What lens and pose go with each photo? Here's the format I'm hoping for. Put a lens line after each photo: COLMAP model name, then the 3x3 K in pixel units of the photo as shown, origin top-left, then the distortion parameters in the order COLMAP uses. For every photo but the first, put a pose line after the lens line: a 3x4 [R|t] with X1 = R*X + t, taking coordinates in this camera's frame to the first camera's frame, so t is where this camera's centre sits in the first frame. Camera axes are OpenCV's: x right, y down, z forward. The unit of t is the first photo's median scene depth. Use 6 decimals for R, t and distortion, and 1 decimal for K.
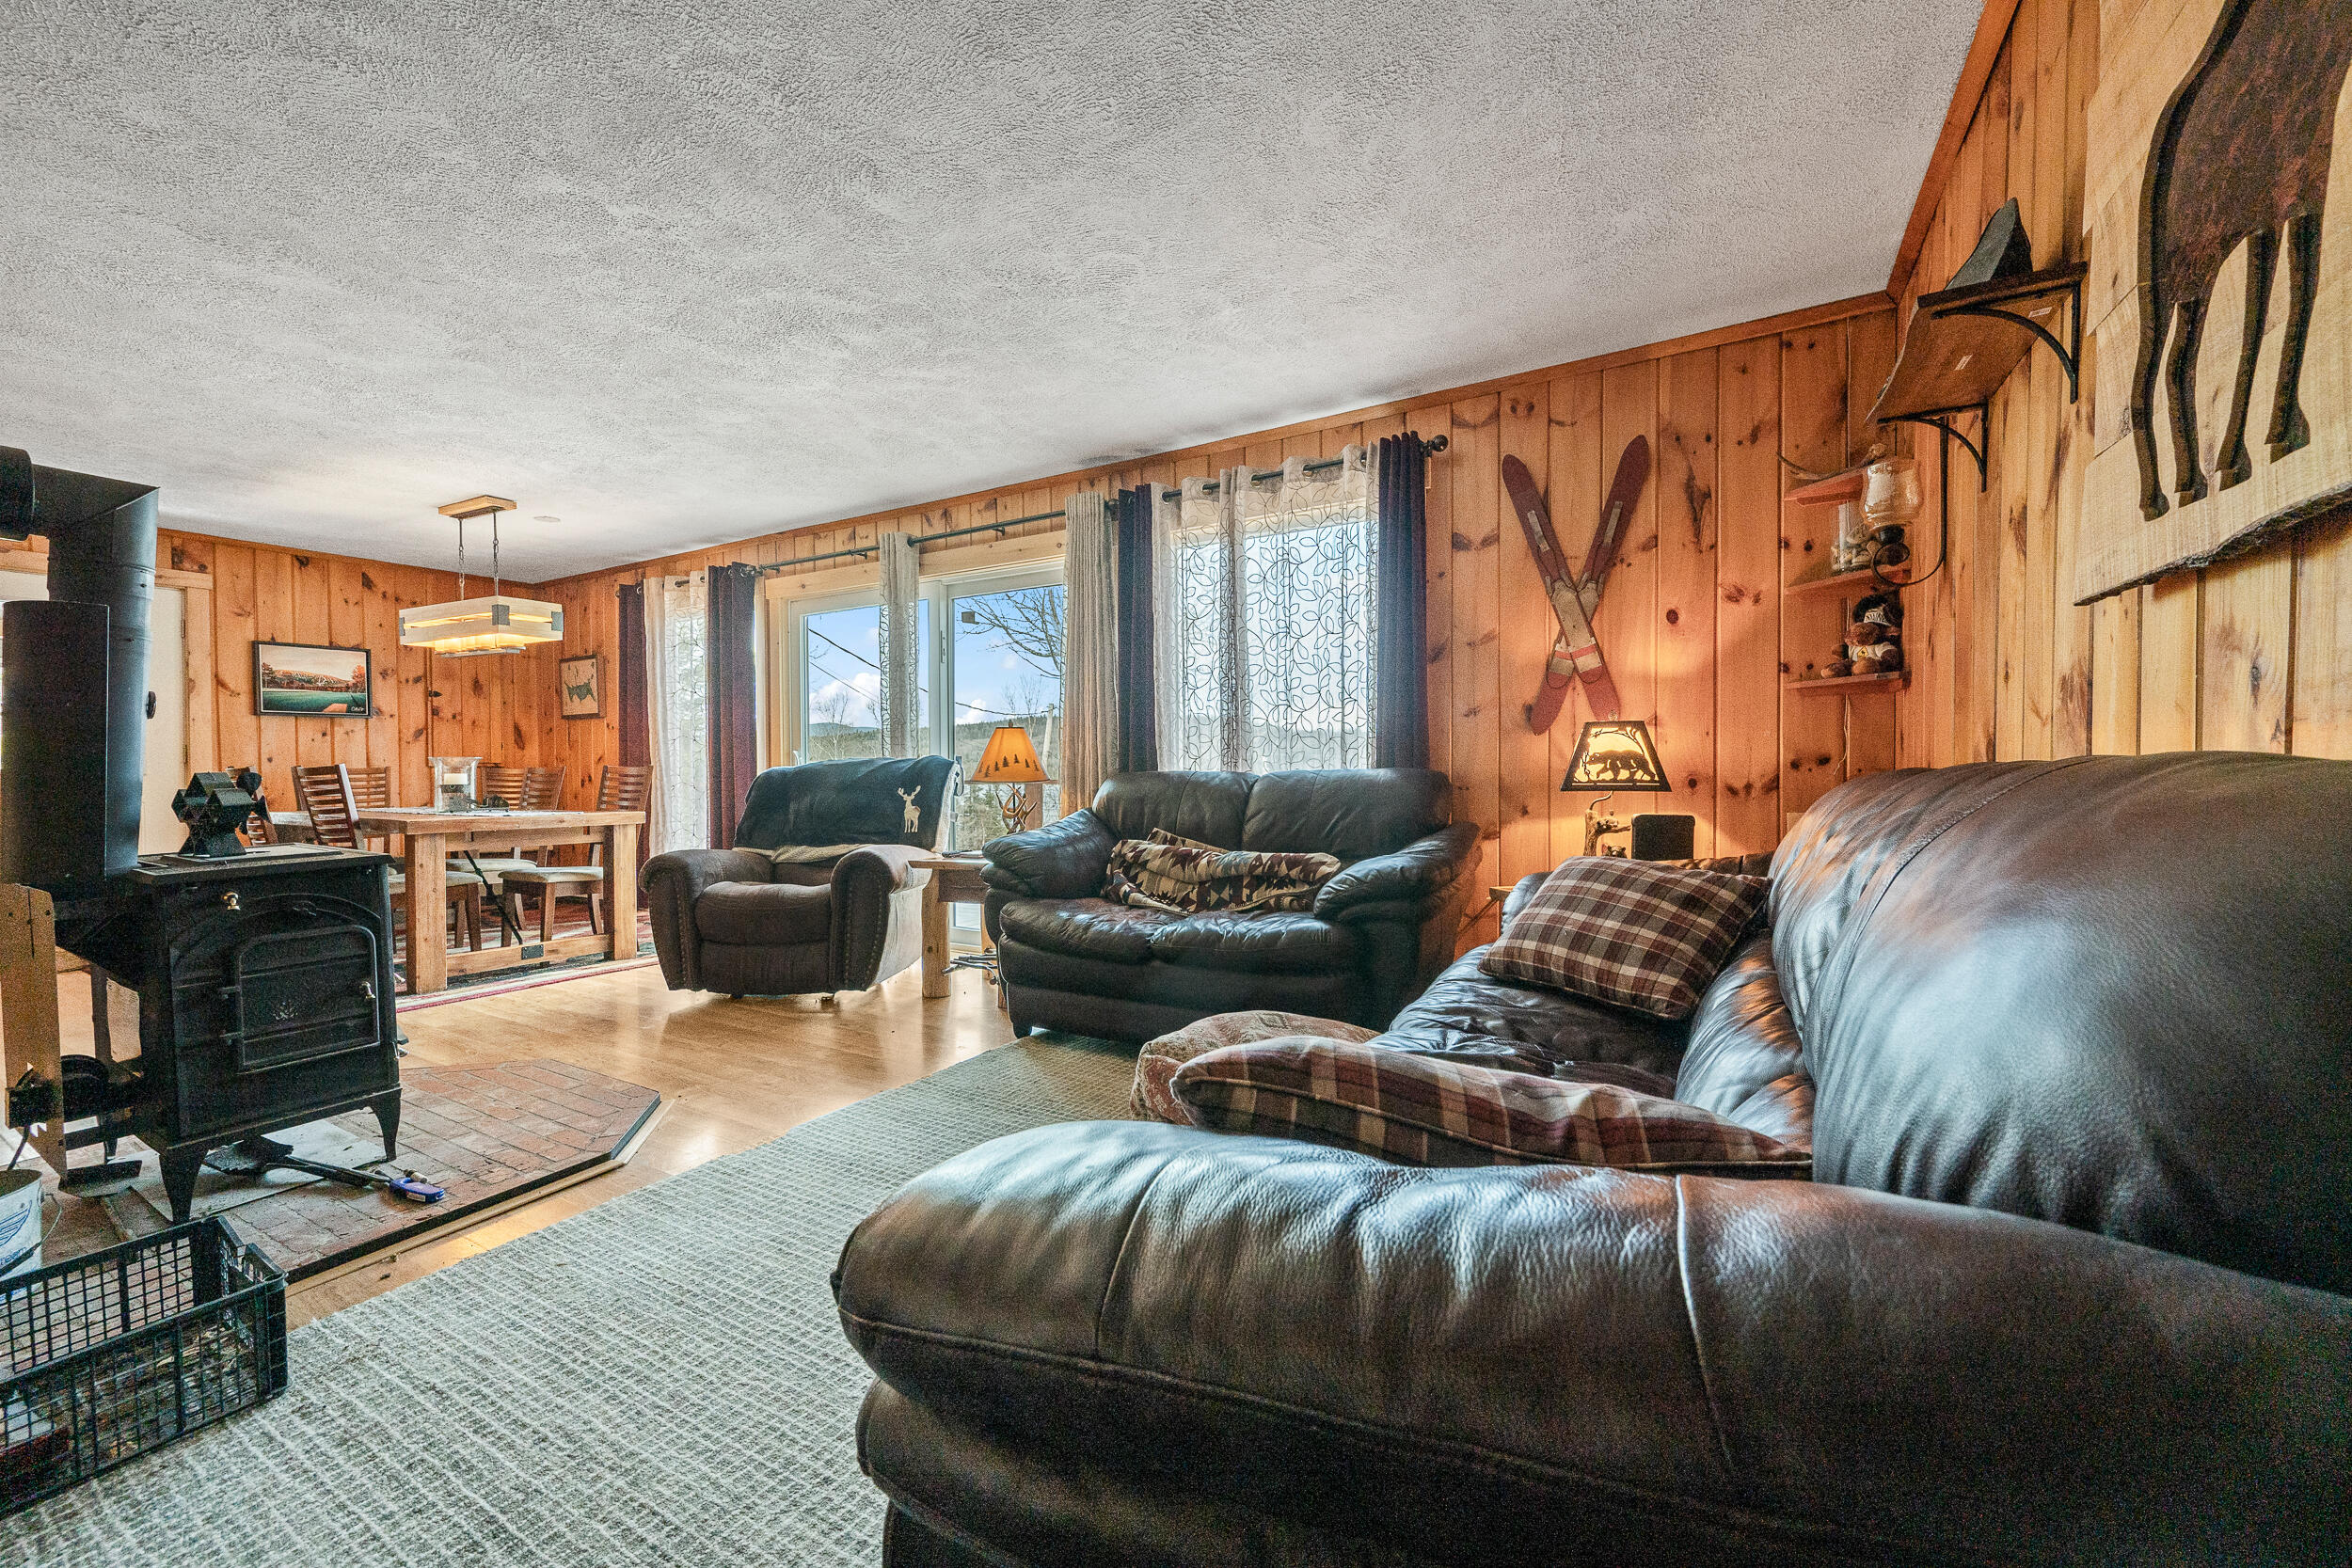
lens RADIAL K [[924.4, 0, 1189.8], [0, 924.4, 783.4], [0, 0, 1]] dist [-0.000454, 0.000372]
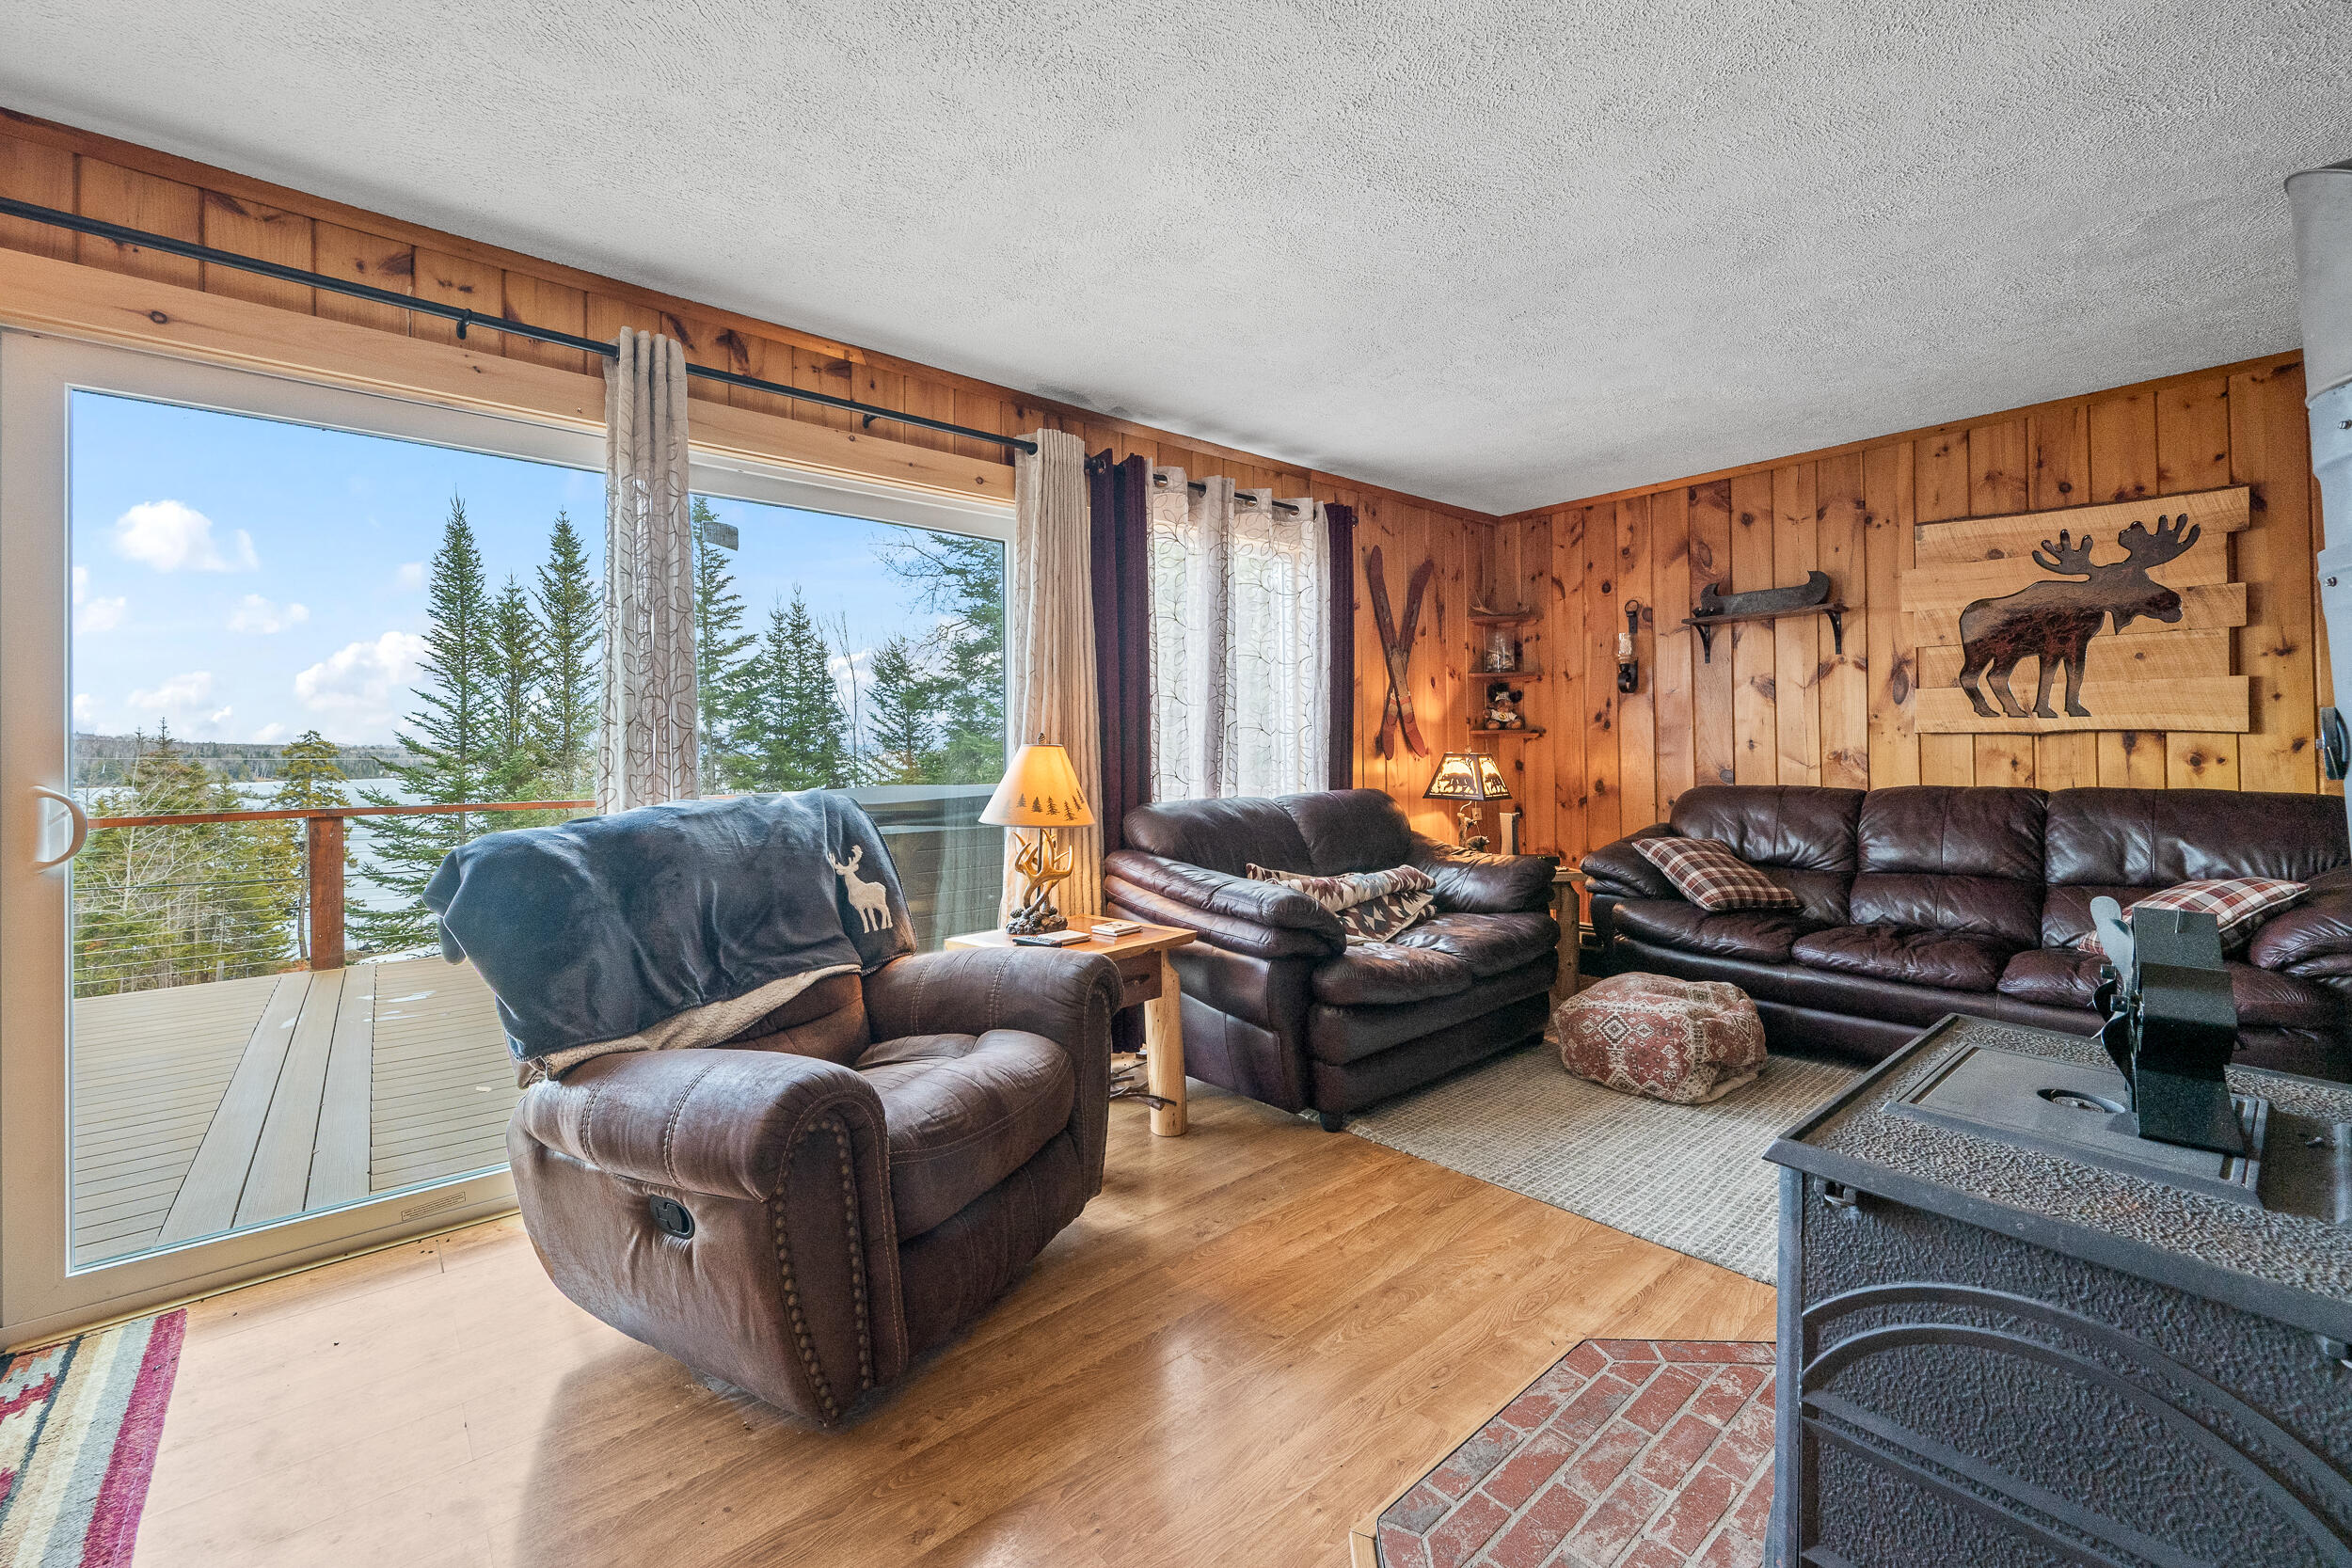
lens RADIAL K [[971.7, 0, 1186.1], [0, 971.7, 743.9], [0, 0, 1]] dist [-0.000162, -0.000006]
pose [[0.310535, 0.009114, 0.950518, -0.612789], [0.024158, 0.999555, -0.017476, -0.033590], [-0.950255, 0.028390, 0.310176, 0.492523]]
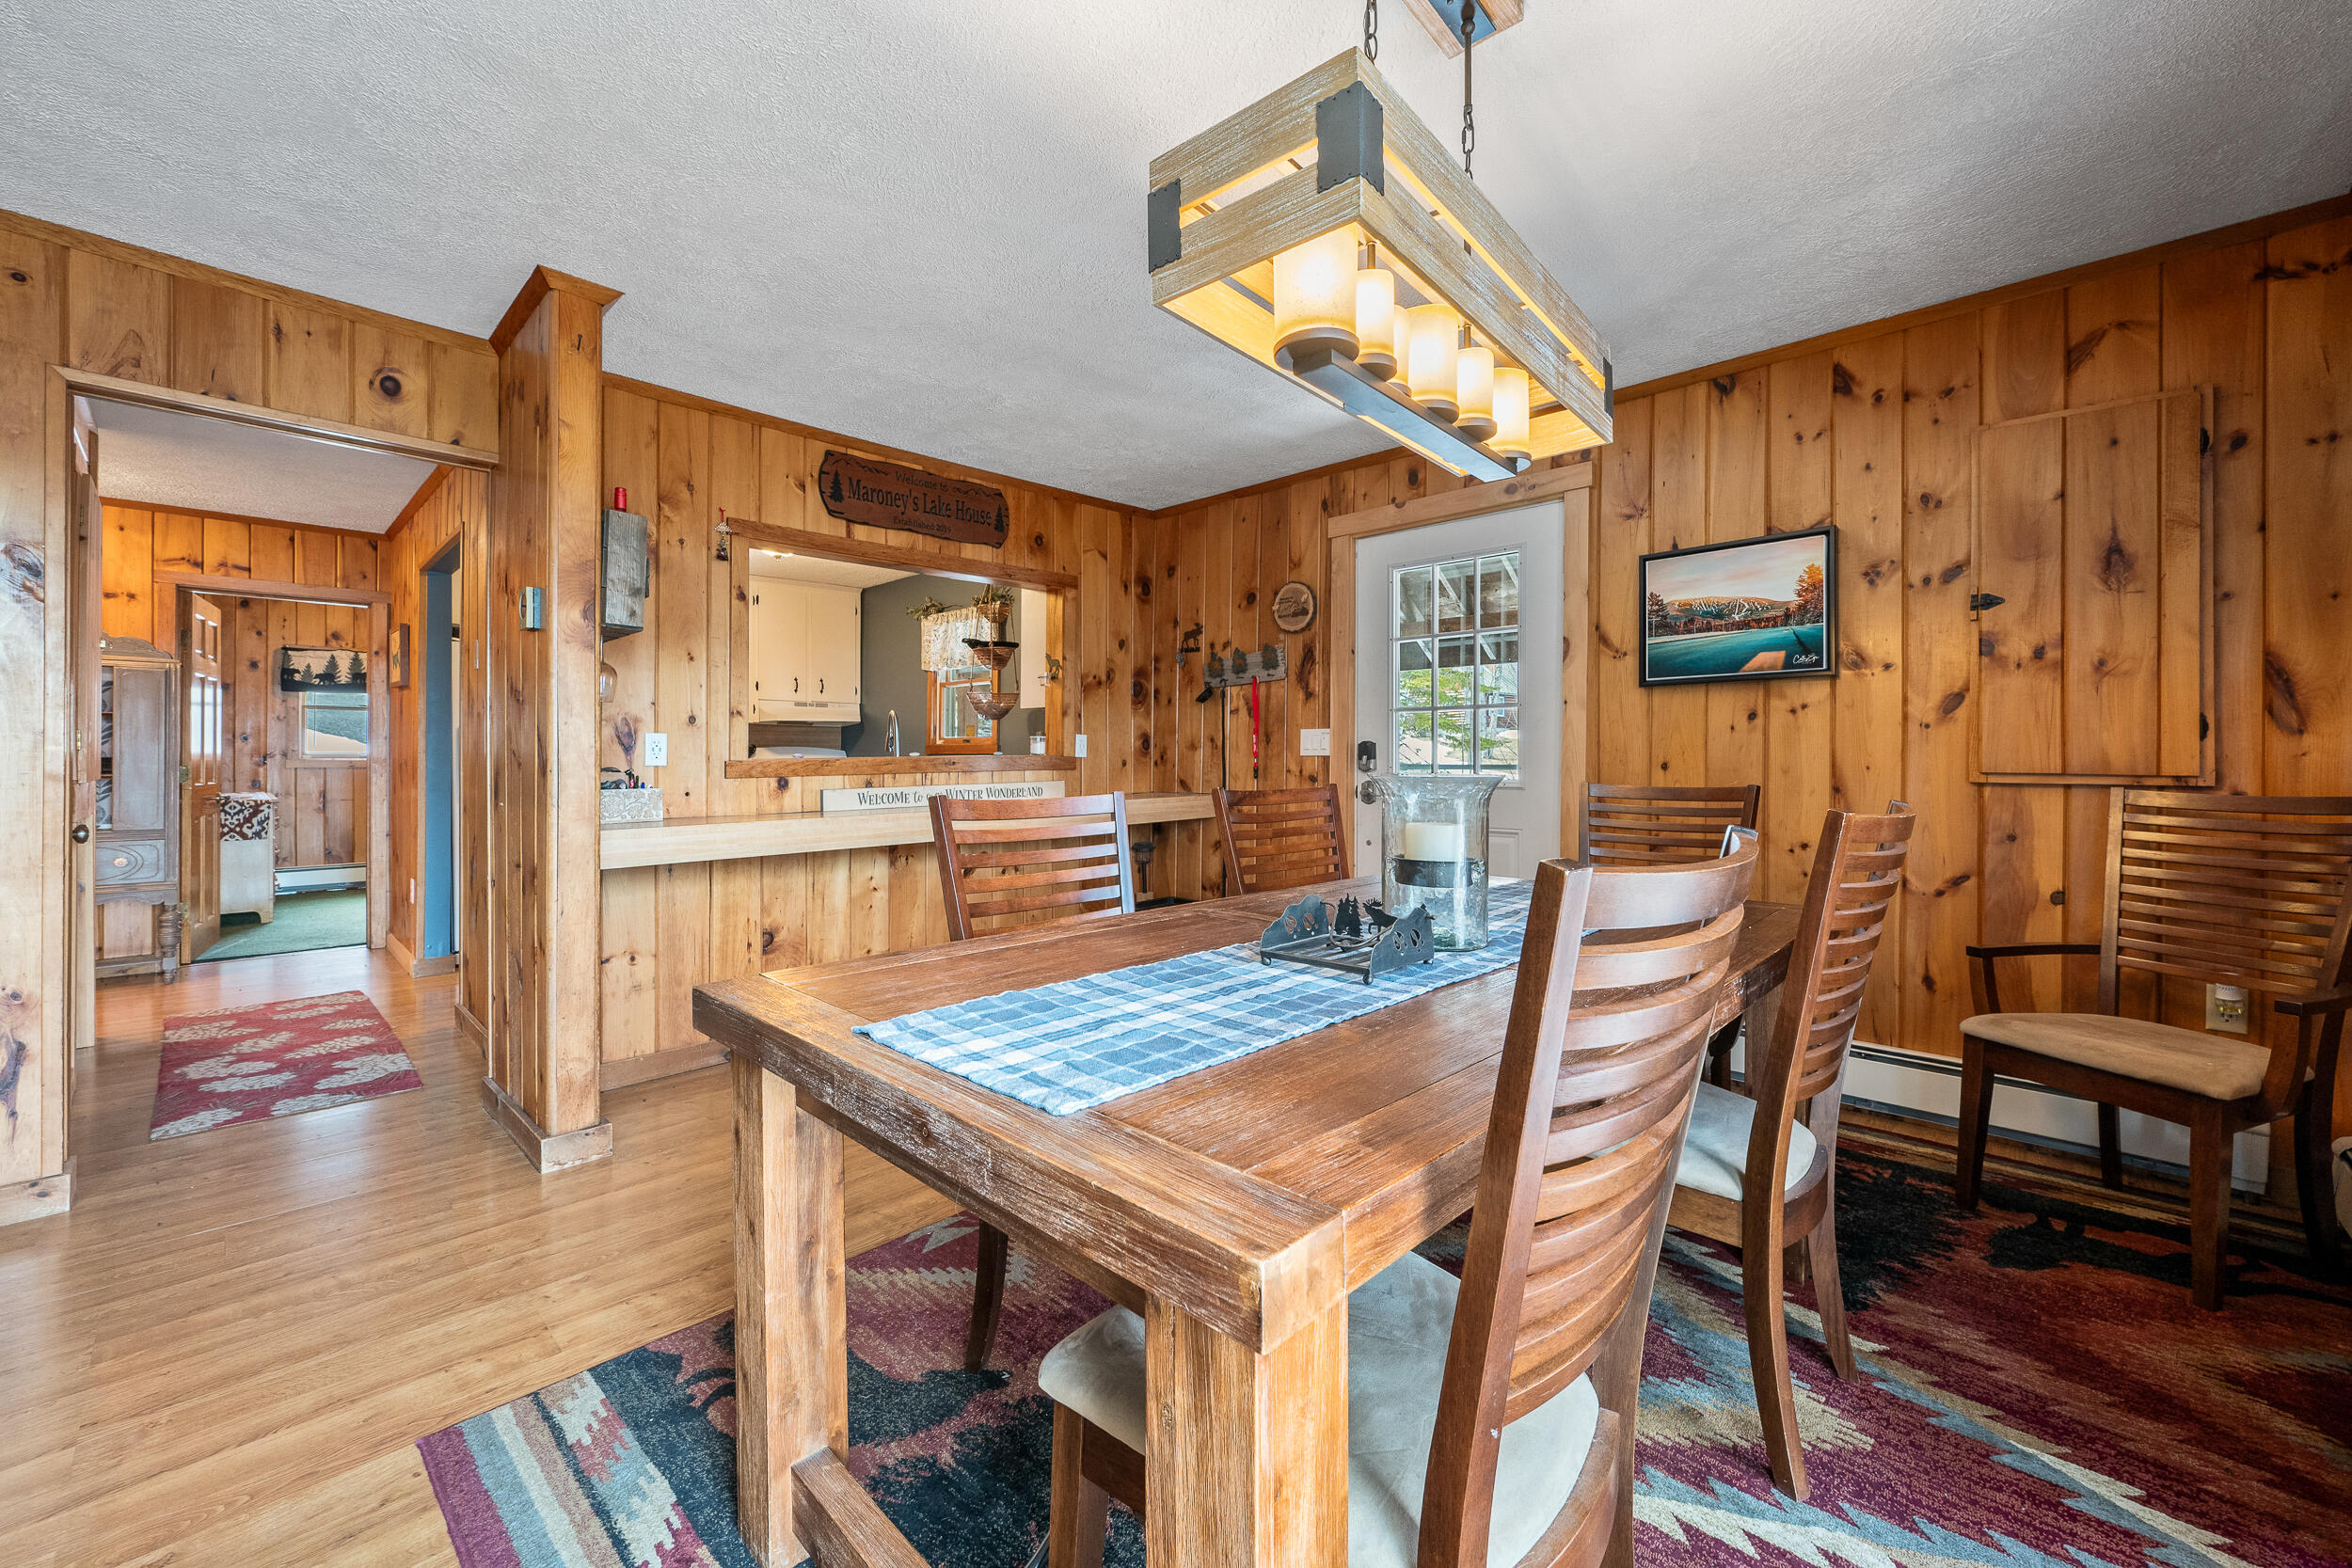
lens RADIAL K [[924.4, 0, 1179.9], [0, 924.4, 759.7], [0, 0, 1]] dist [-0.000454, 0.000372]
pose [[-0.228196, 0.003506, -0.973609, -0.396619], [-0.013530, 0.999886, 0.006772, -0.030140], [0.973521, 0.014718, -0.228122, 0.855234]]
